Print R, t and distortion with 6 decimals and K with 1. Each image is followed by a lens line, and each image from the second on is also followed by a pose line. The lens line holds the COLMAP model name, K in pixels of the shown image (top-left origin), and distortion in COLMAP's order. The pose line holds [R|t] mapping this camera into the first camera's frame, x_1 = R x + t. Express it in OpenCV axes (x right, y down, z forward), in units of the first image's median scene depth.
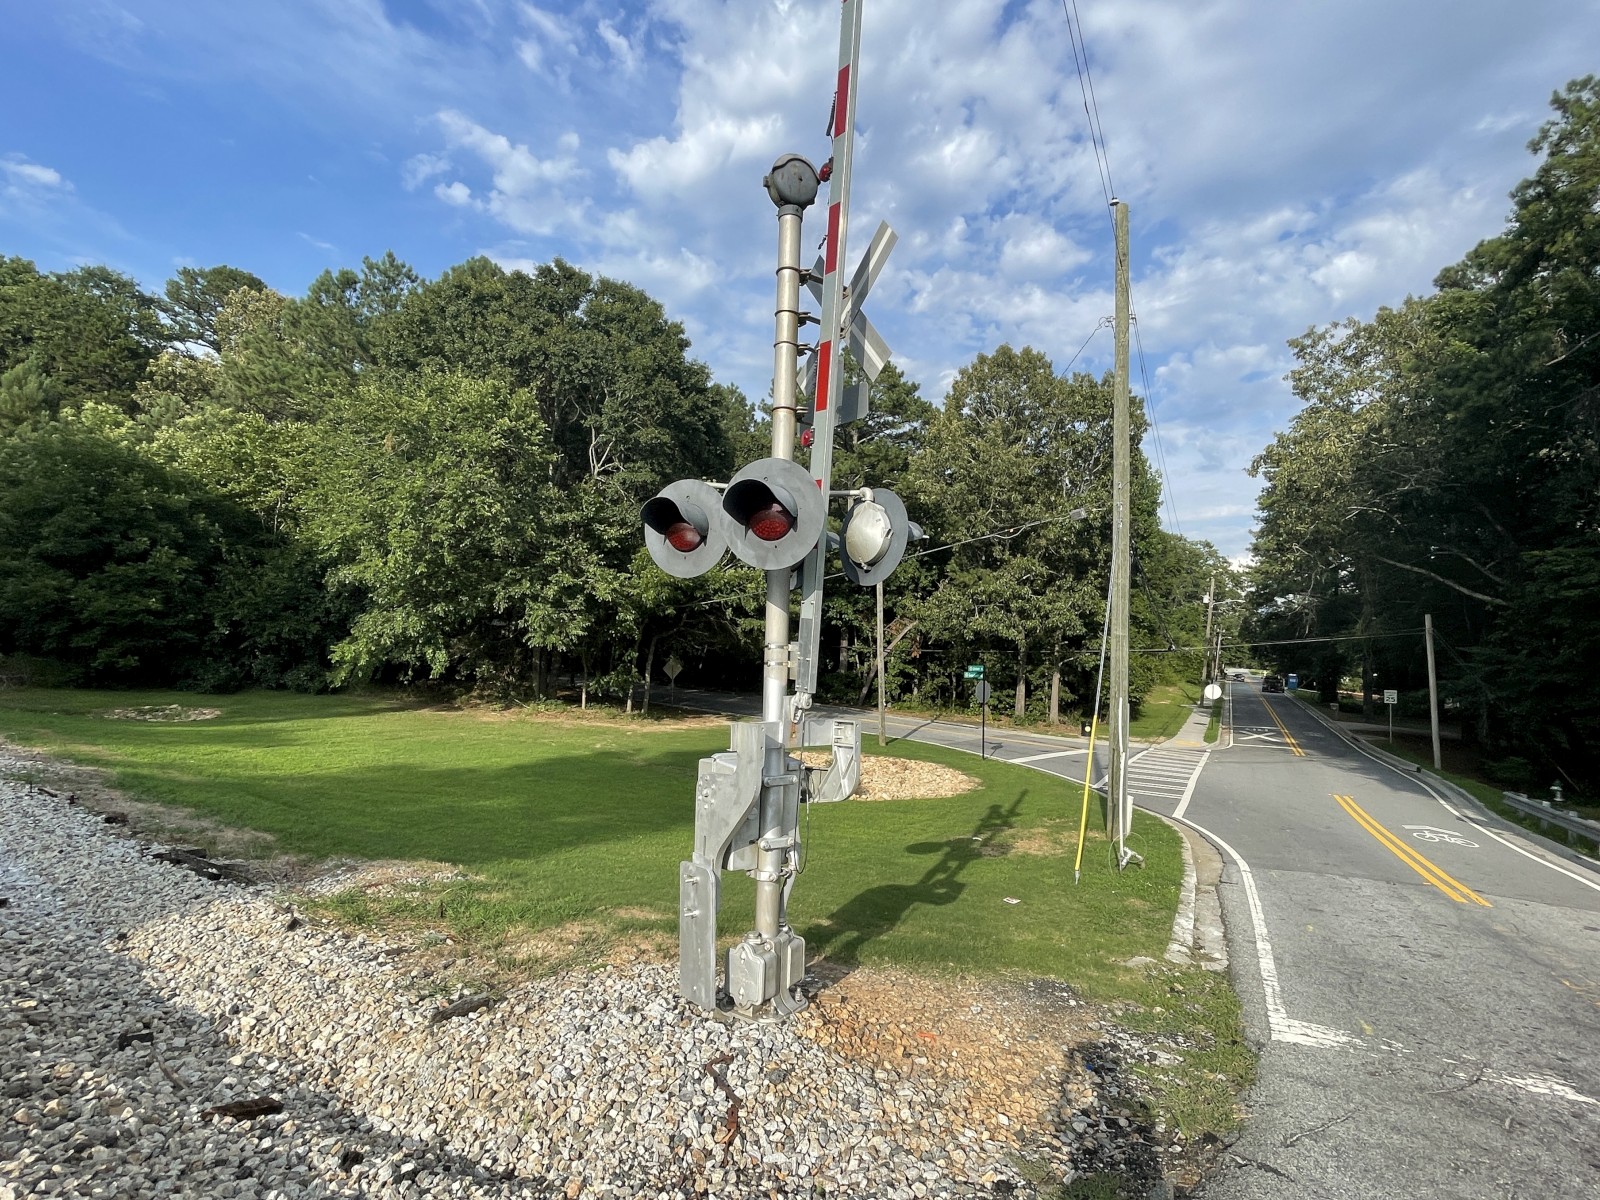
lens RADIAL K [[785.7, 0, 814.3], [0, 785.7, 597.3], [0, 0, 1]] dist [-0.010942, 0.001570]
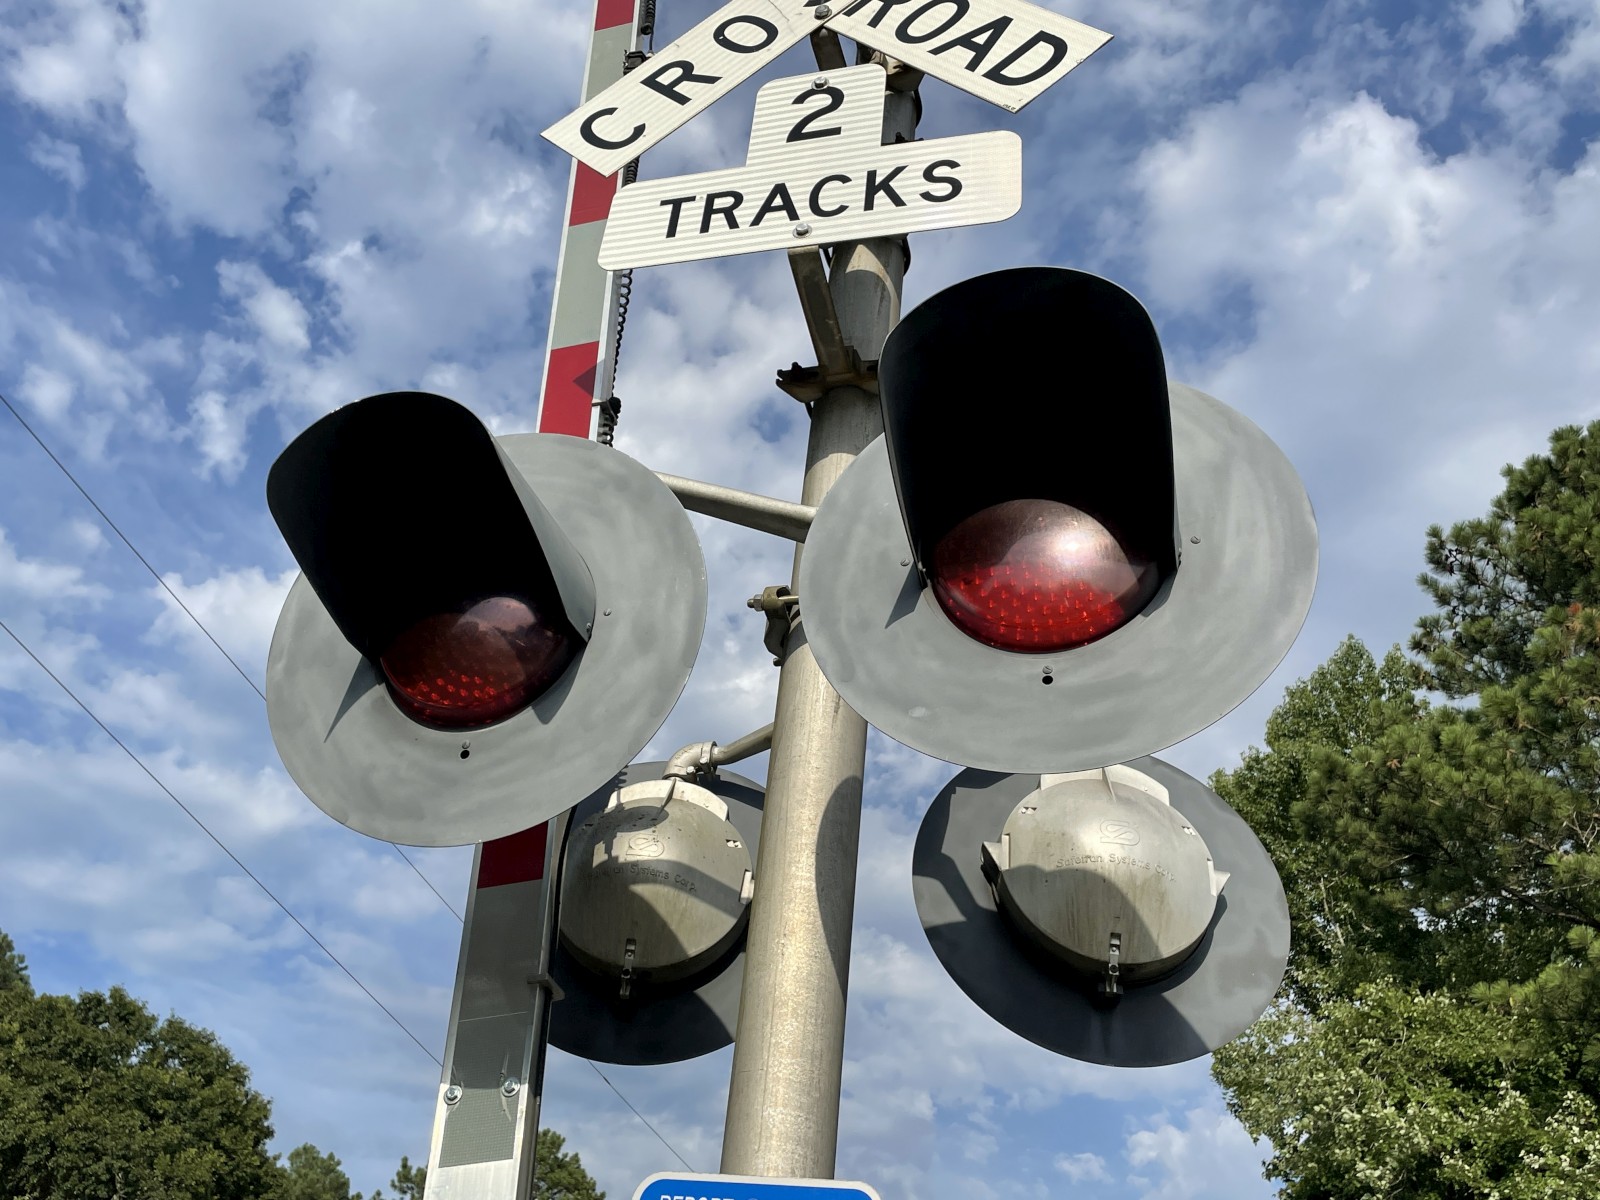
lens RADIAL K [[1548.6, 0, 809.4], [0, 1548.6, 563.2], [0, 0, 1]] dist [0.045064, 0.000000]
pose [[0.976773, 0.186609, 0.105321, 0.067019], [-0.097413, 0.824496, -0.557420, -0.028417], [-0.190856, 0.534213, 0.823523, -0.545177]]
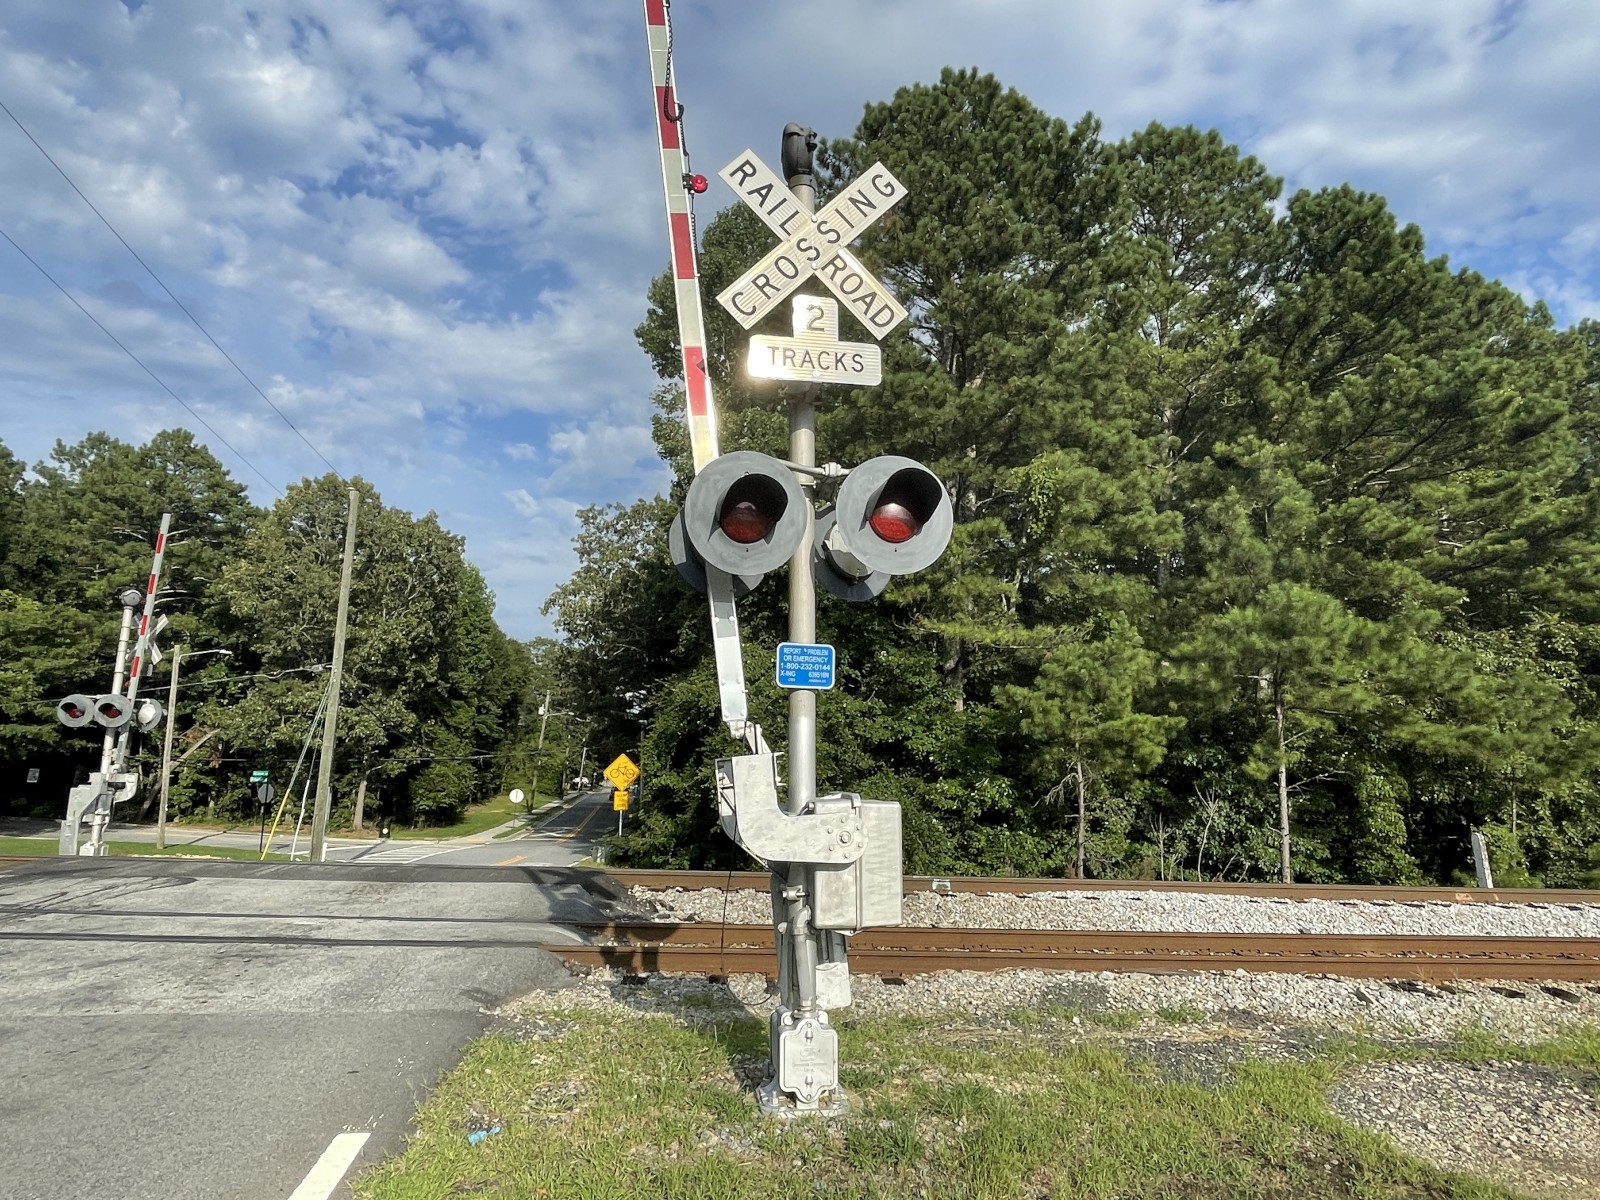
lens RADIAL K [[992.4, 0, 811.0], [0, 992.4, 598.9], [0, 0, 1]] dist [-0.001070, -0.003797]
pose [[0.801562, 0.092237, 0.590754, -0.030561], [-0.034808, 0.993552, -0.107898, -0.032992], [-0.596897, 0.065924, 0.799605, -0.620122]]
